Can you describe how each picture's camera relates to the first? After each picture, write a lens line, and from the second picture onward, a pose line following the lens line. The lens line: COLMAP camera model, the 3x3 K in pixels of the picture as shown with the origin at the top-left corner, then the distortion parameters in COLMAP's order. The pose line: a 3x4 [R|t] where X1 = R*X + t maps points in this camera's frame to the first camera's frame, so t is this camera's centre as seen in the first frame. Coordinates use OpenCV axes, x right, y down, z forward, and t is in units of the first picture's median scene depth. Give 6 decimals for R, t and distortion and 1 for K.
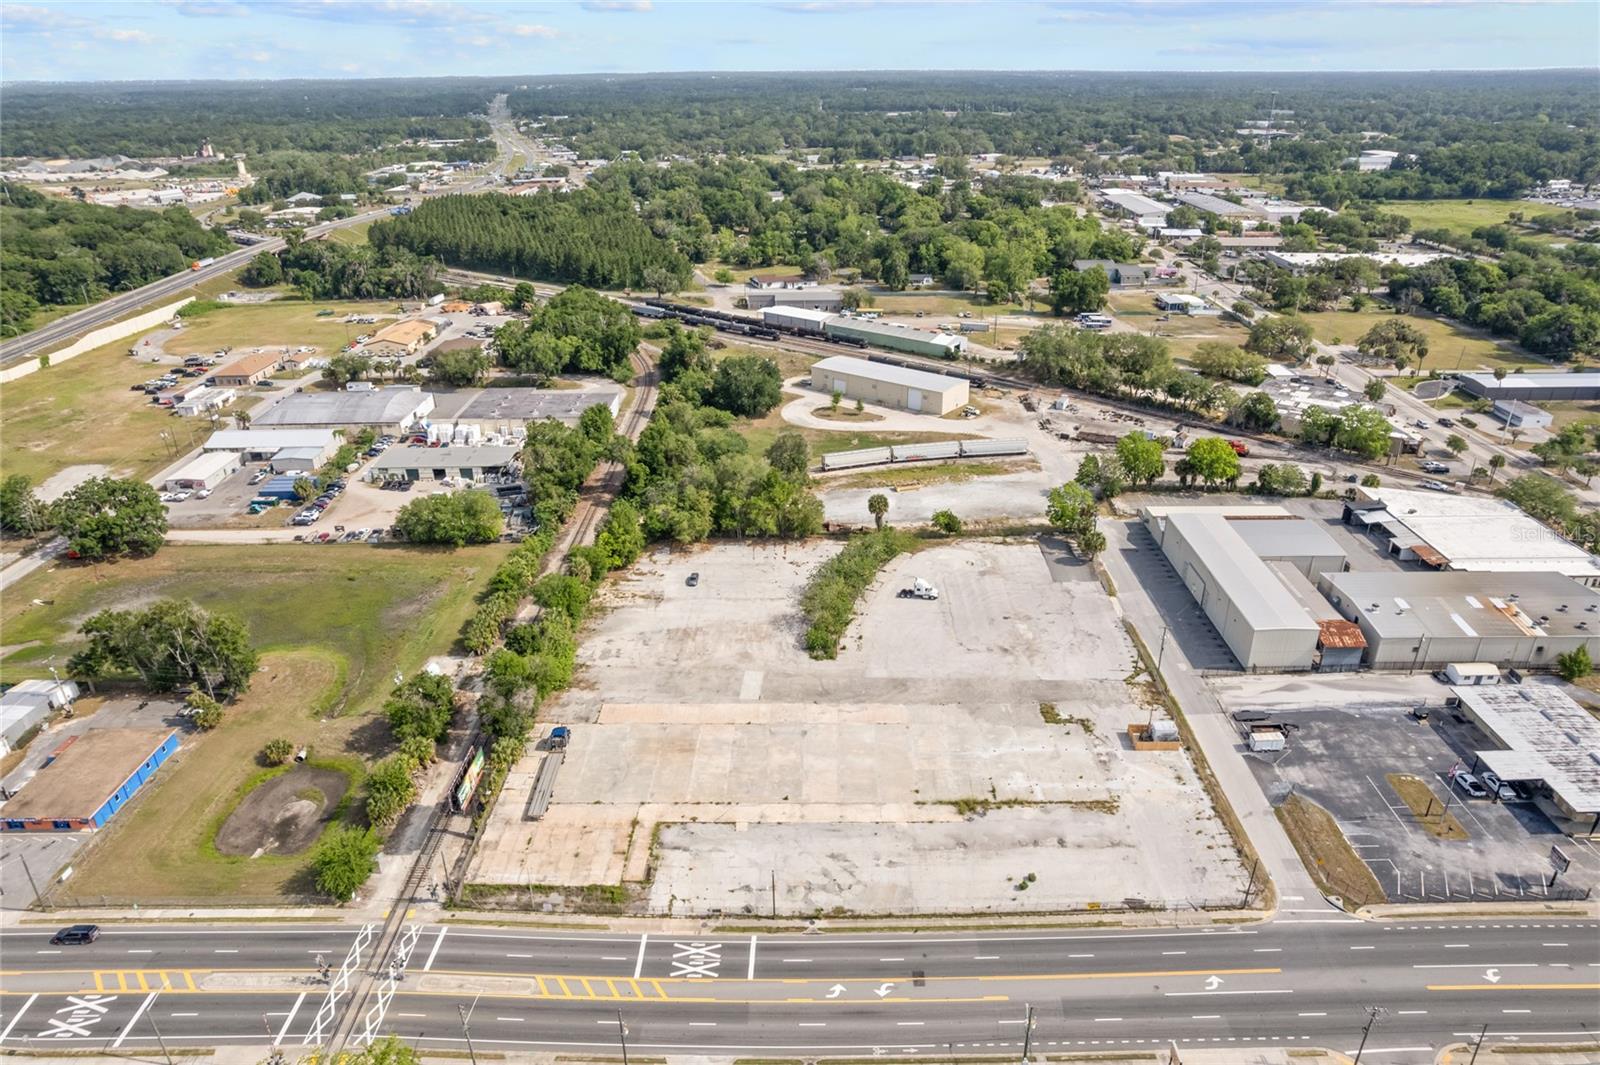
lens RADIAL K [[1023.4, 0, 800.0], [0, 1023.4, 532.5], [0, 0, 1]] dist [-0.076159, 0.070524]
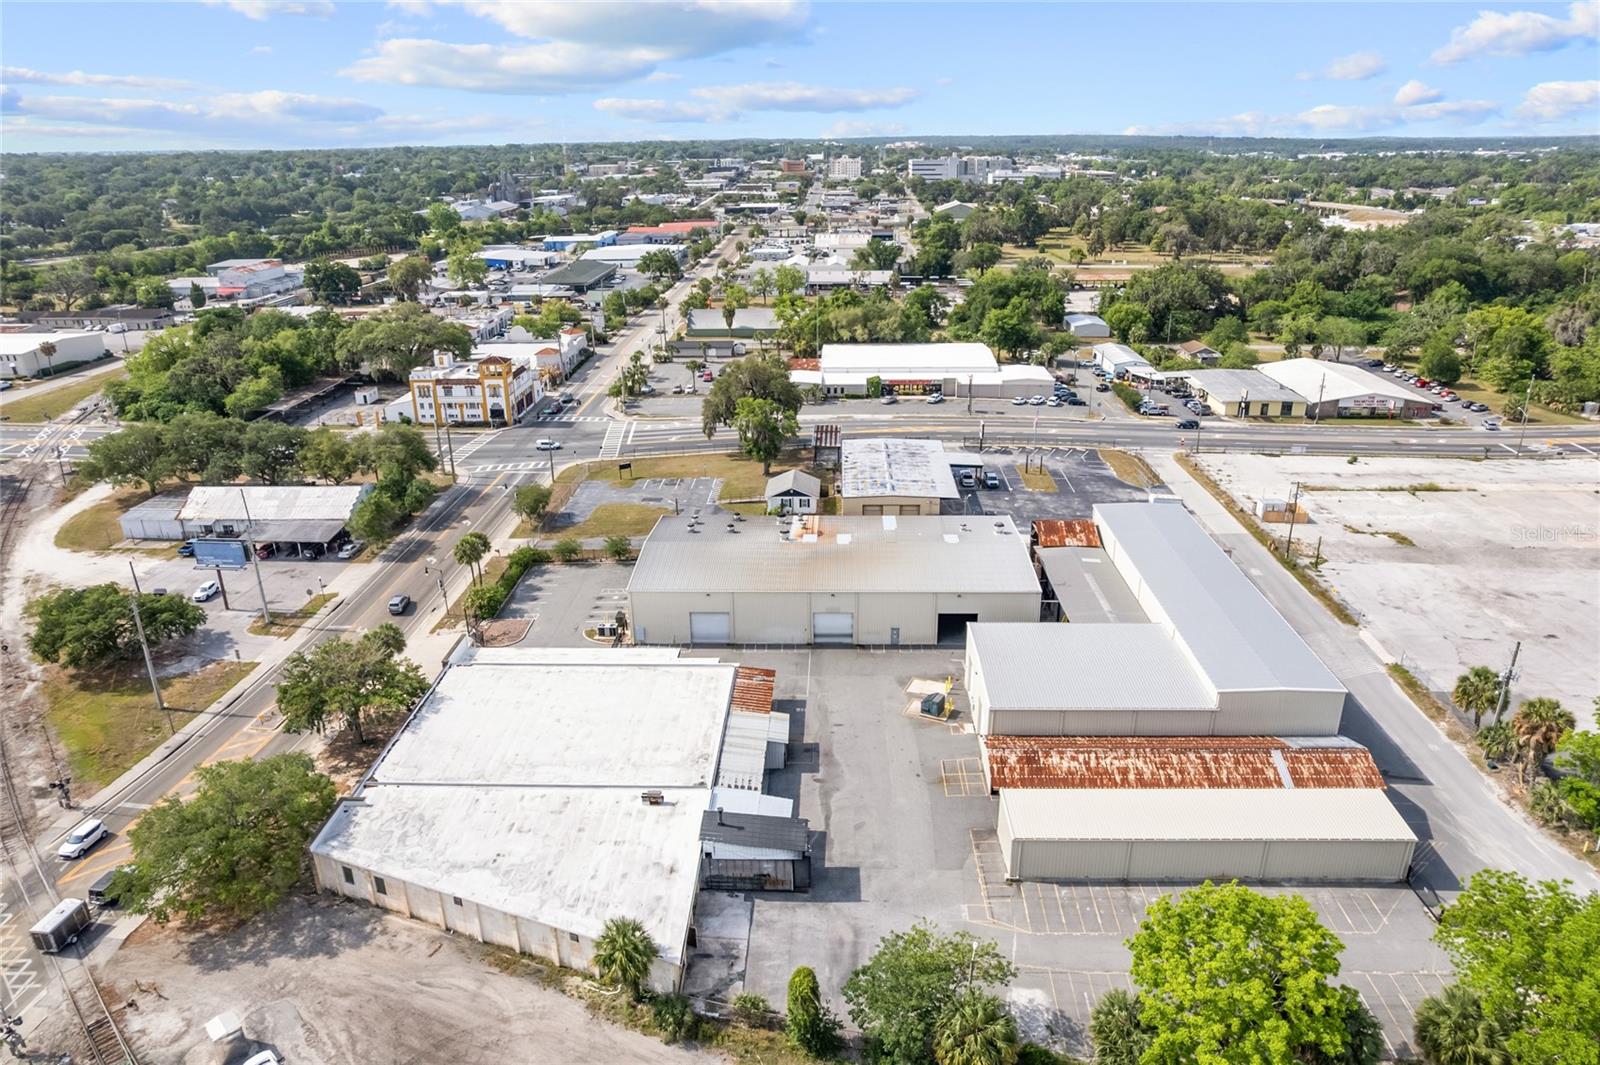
lens RADIAL K [[1030.4, 0, 812.3], [0, 1030.4, 538.4], [0, 0, 1]] dist [-0.078465, 0.069485]
pose [[-0.999692, 0.014229, 0.020356, 0.571357], [0.024558, 0.688711, 0.724620, -0.365771], [-0.003709, 0.724896, -0.688848, 1.243411]]
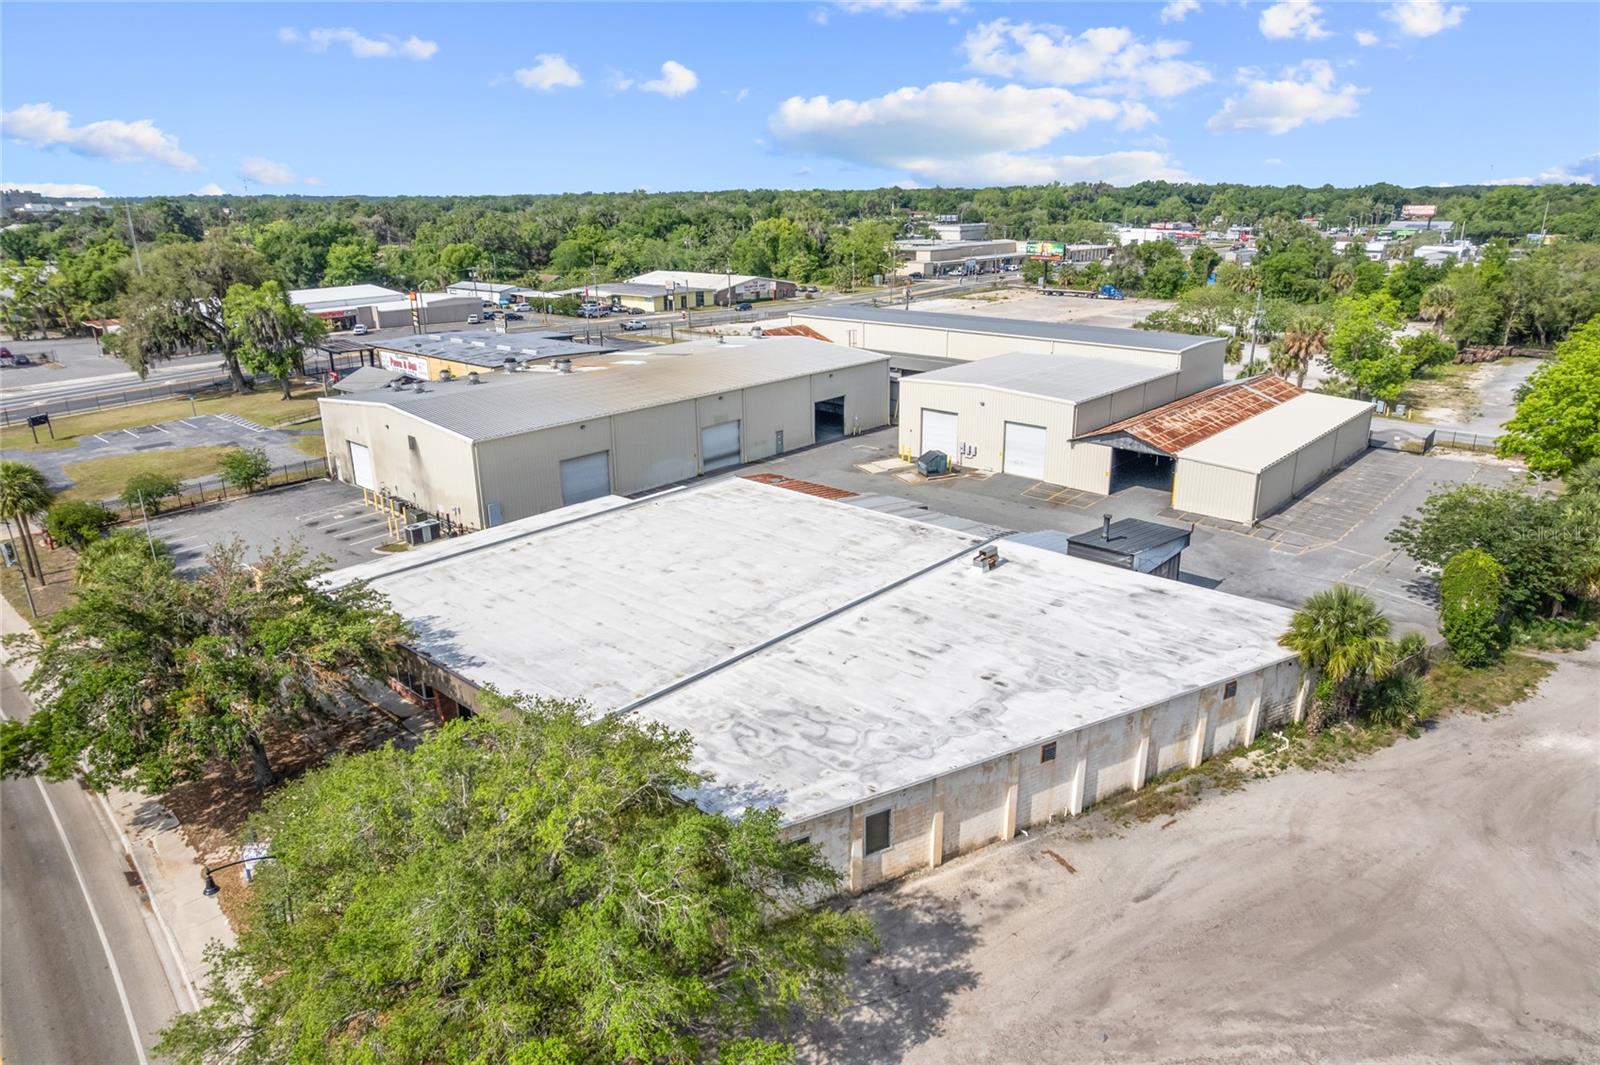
lens RADIAL K [[1017.4, 0, 814.1], [0, 1017.4, 538.3], [0, 0, 1]] dist [-0.073495, 0.066607]
pose [[-0.652425, 0.261685, -0.711240, 0.839747], [-0.304807, 0.768632, 0.562403, -0.150898], [0.693854, 0.583717, -0.421711, 1.120870]]
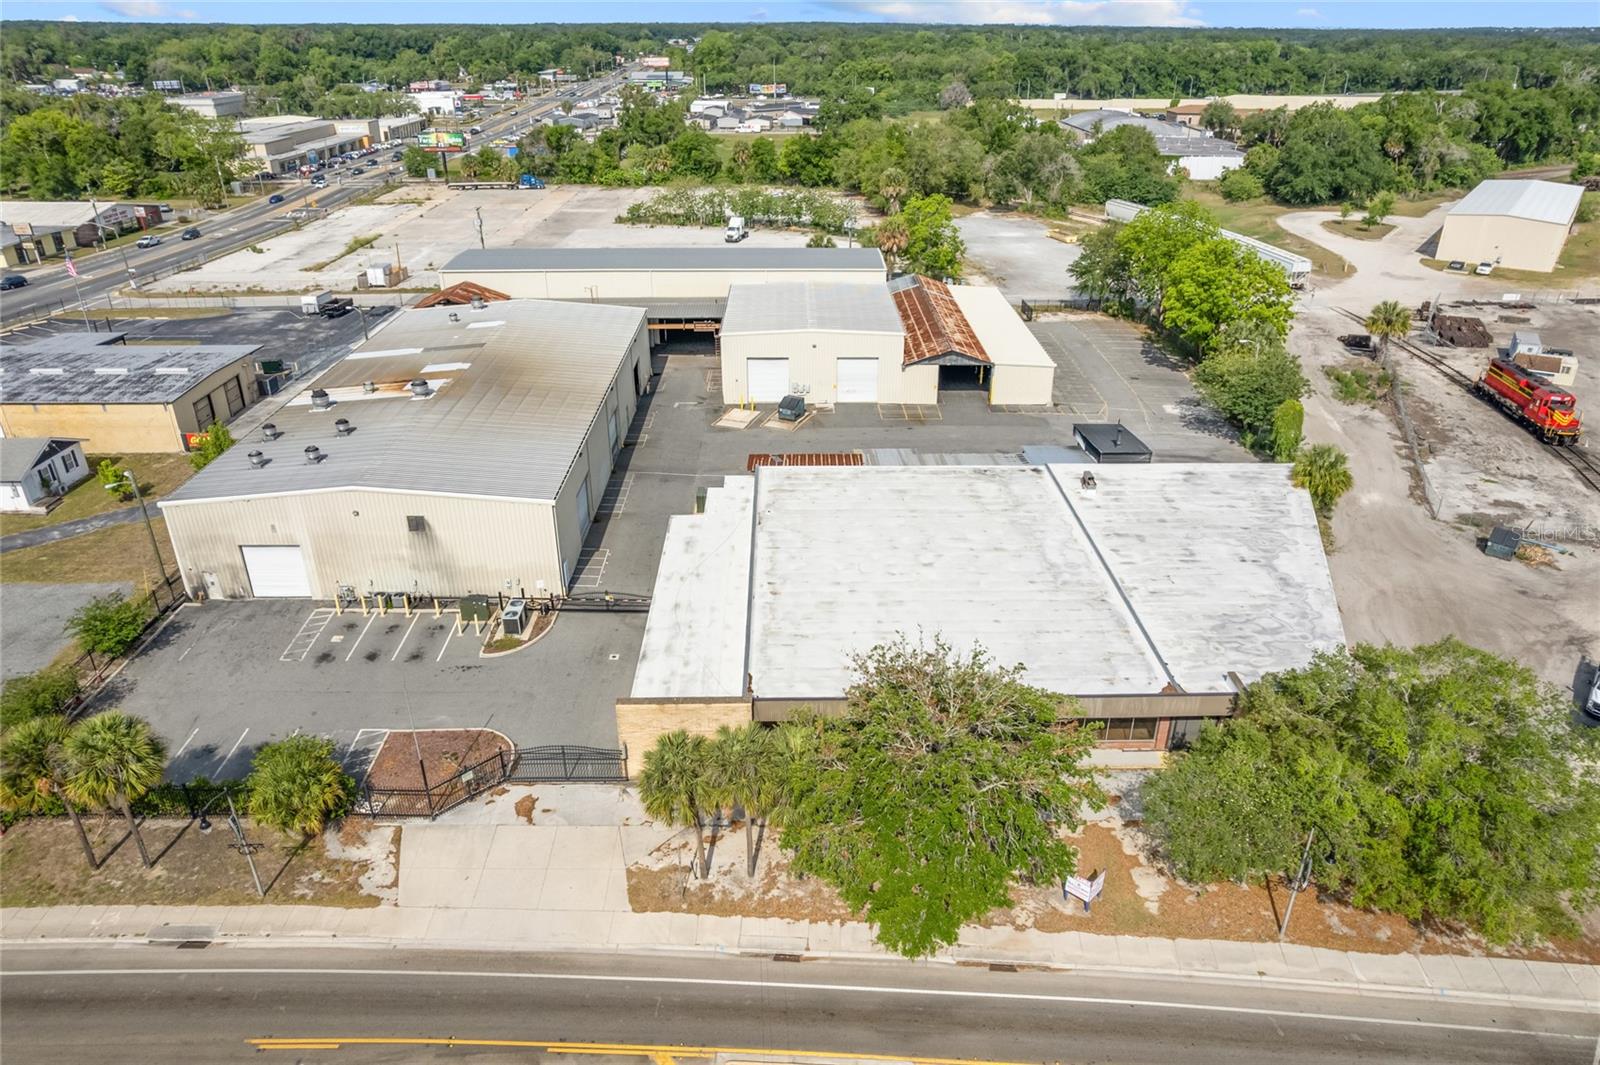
lens RADIAL K [[1043.3, 0, 809.4], [0, 1043.3, 540.3], [0, 0, 1]] dist [-0.076545, 0.070777]
pose [[0.030117, 0.460113, -0.887349, 0.941111], [-0.425435, 0.809226, 0.405165, -0.103891], [0.904488, 0.365307, 0.220120, 0.902368]]
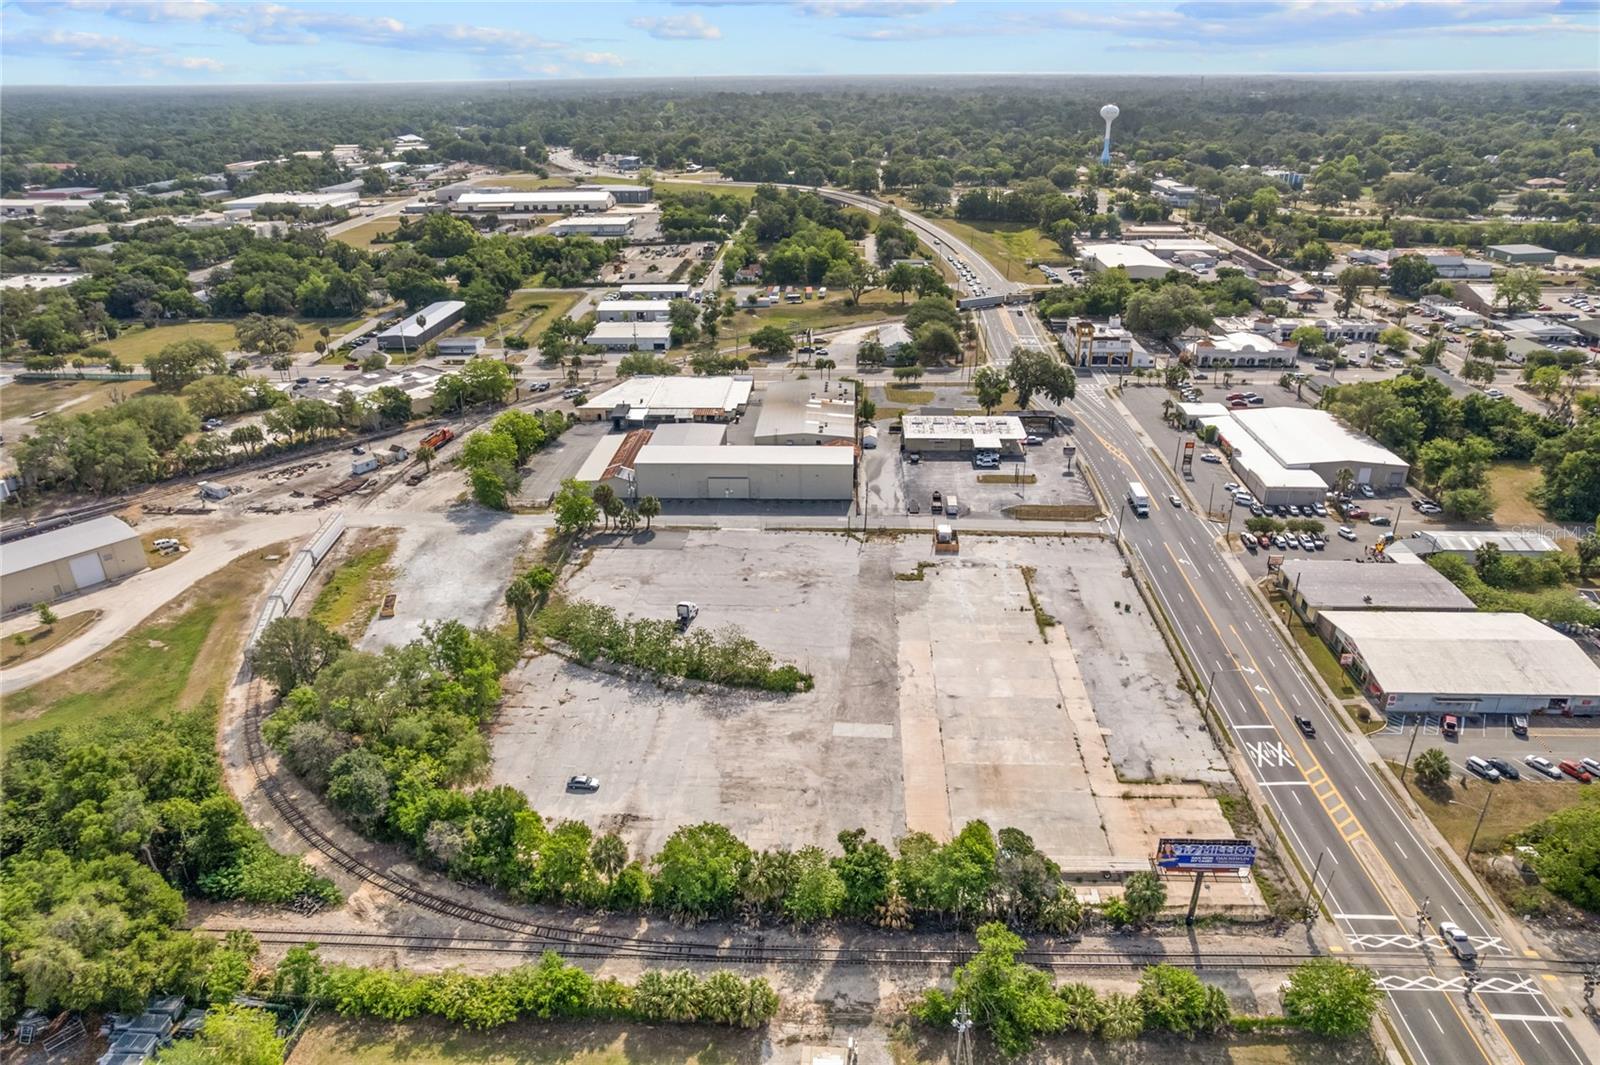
lens RADIAL K [[1030.4, 0, 812.3], [0, 1030.4, 538.4], [0, 0, 1]] dist [-0.078465, 0.069485]
pose [[0.028291, -0.411210, 0.911101, -0.627053], [0.429279, 0.828134, 0.360435, -0.256020], [-0.902729, 0.380920, 0.199952, 0.656226]]
